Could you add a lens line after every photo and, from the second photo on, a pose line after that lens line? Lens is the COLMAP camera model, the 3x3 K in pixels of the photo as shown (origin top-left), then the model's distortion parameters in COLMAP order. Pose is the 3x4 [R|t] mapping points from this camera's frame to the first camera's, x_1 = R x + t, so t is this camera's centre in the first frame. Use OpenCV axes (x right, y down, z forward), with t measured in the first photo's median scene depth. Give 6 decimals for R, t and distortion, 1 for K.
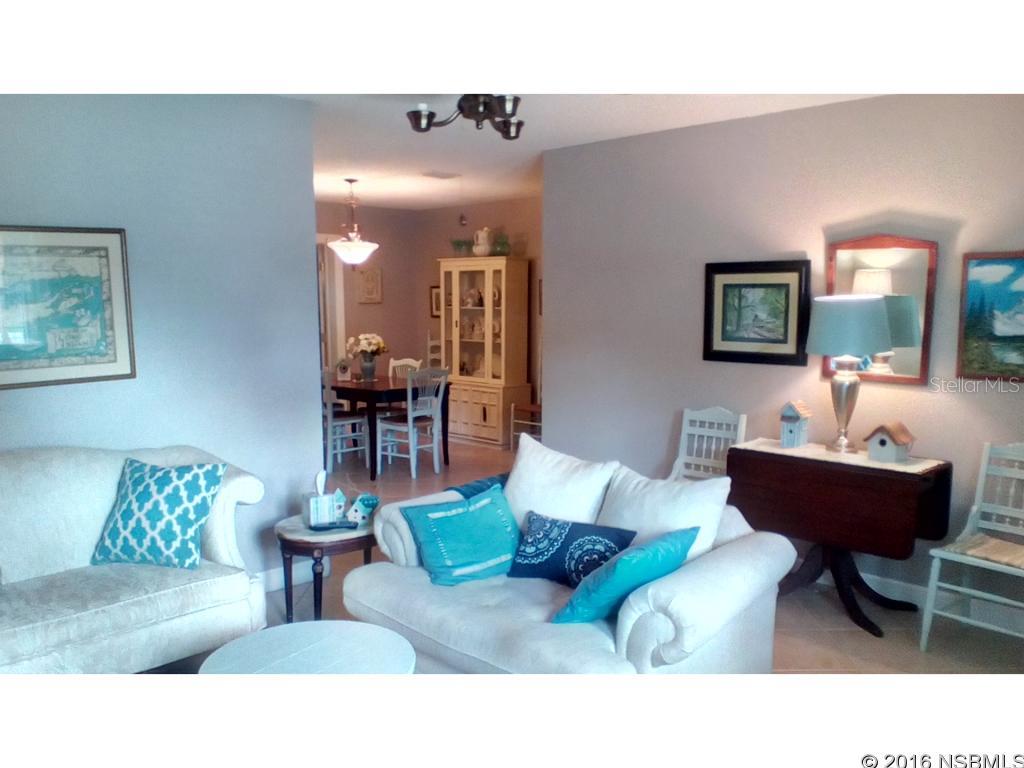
lens RADIAL K [[835.6, 0, 513.0], [0, 835.6, 387.8], [0, 0, 1]] dist [0.056752, -0.109652]
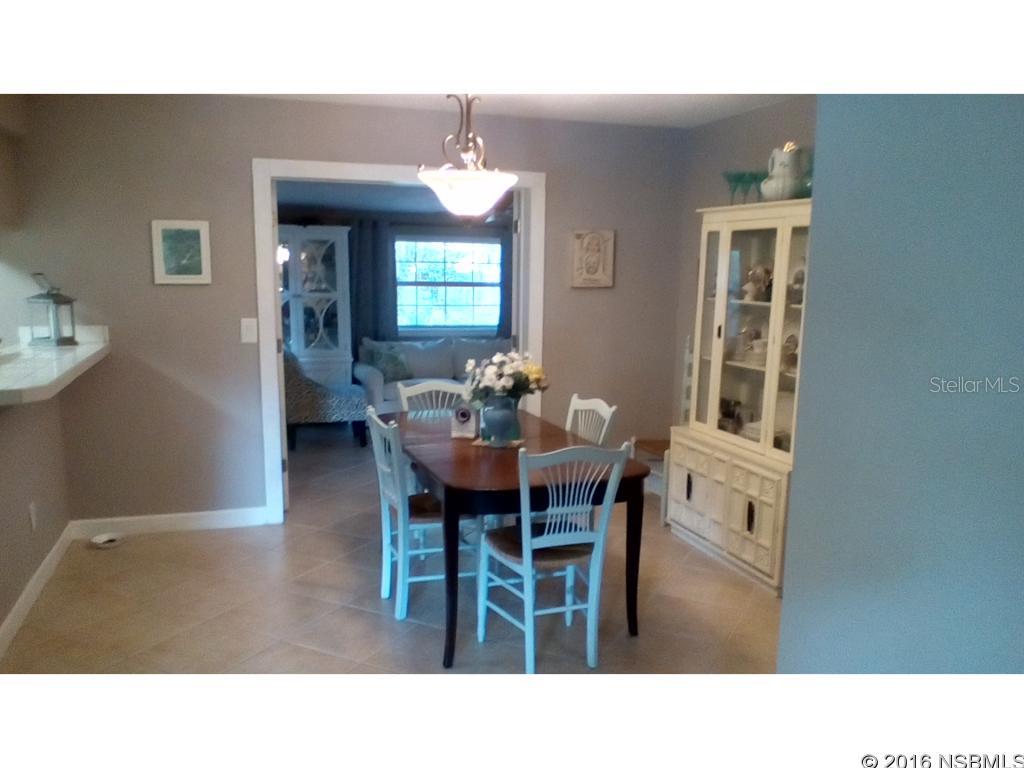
lens RADIAL K [[835.6, 0, 508.6], [0, 835.6, 403.0], [0, 0, 1]] dist [0.056752, -0.109652]
pose [[0.892266, 0.081620, -0.444072, 0.054592], [-0.057702, 0.996074, 0.067139, -0.061309], [0.447808, -0.034282, 0.893472, 0.479648]]
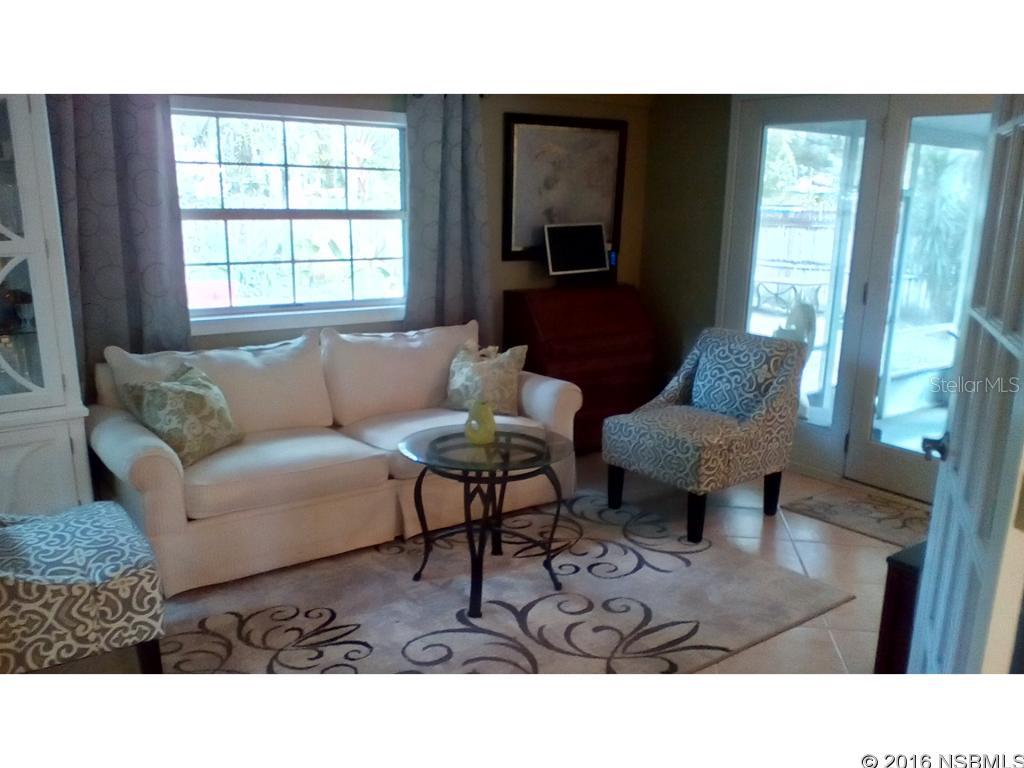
lens RADIAL K [[835.6, 0, 515.5], [0, 835.6, 382.5], [0, 0, 1]] dist [0.056752, -0.109652]
pose [[0.989477, 0.049620, -0.135914, -0.319269], [-0.032825, 0.991847, 0.123136, -0.105544], [0.140916, -0.117379, 0.983039, 0.948355]]
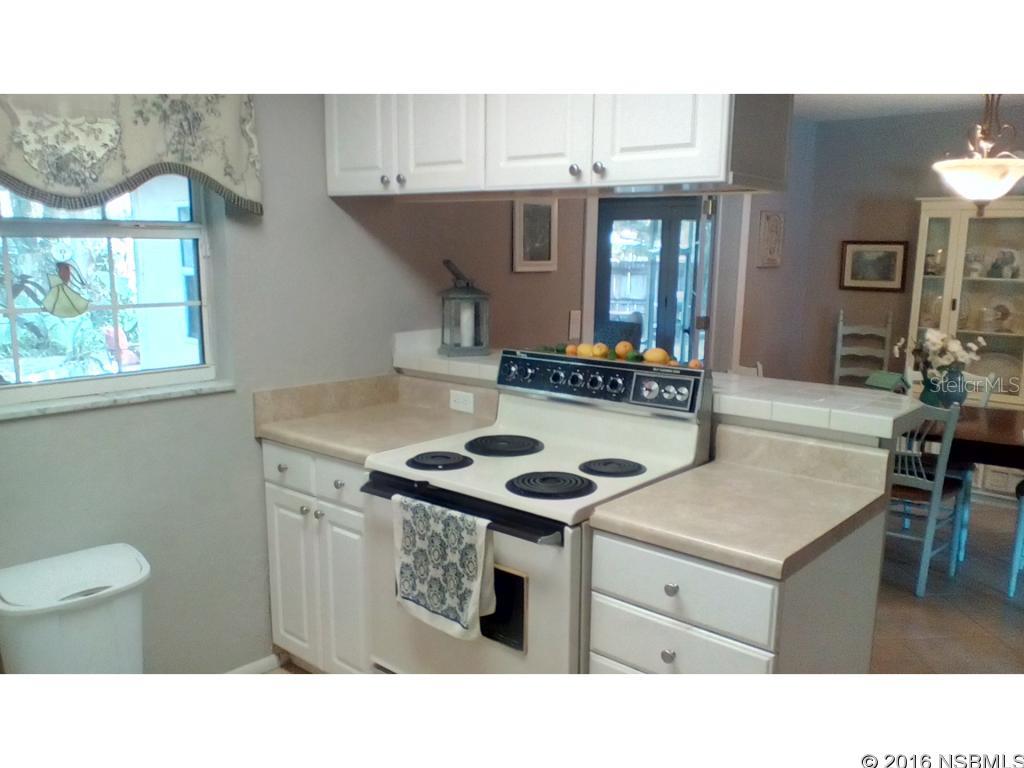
lens RADIAL K [[835.6, 0, 513.8], [0, 835.6, 387.9], [0, 0, 1]] dist [0.056752, -0.109652]
pose [[0.997993, 0.001568, 0.063299, -0.444241], [-0.005604, 0.997958, 0.063629, -0.055043], [-0.063070, -0.063856, 0.995964, 0.417689]]
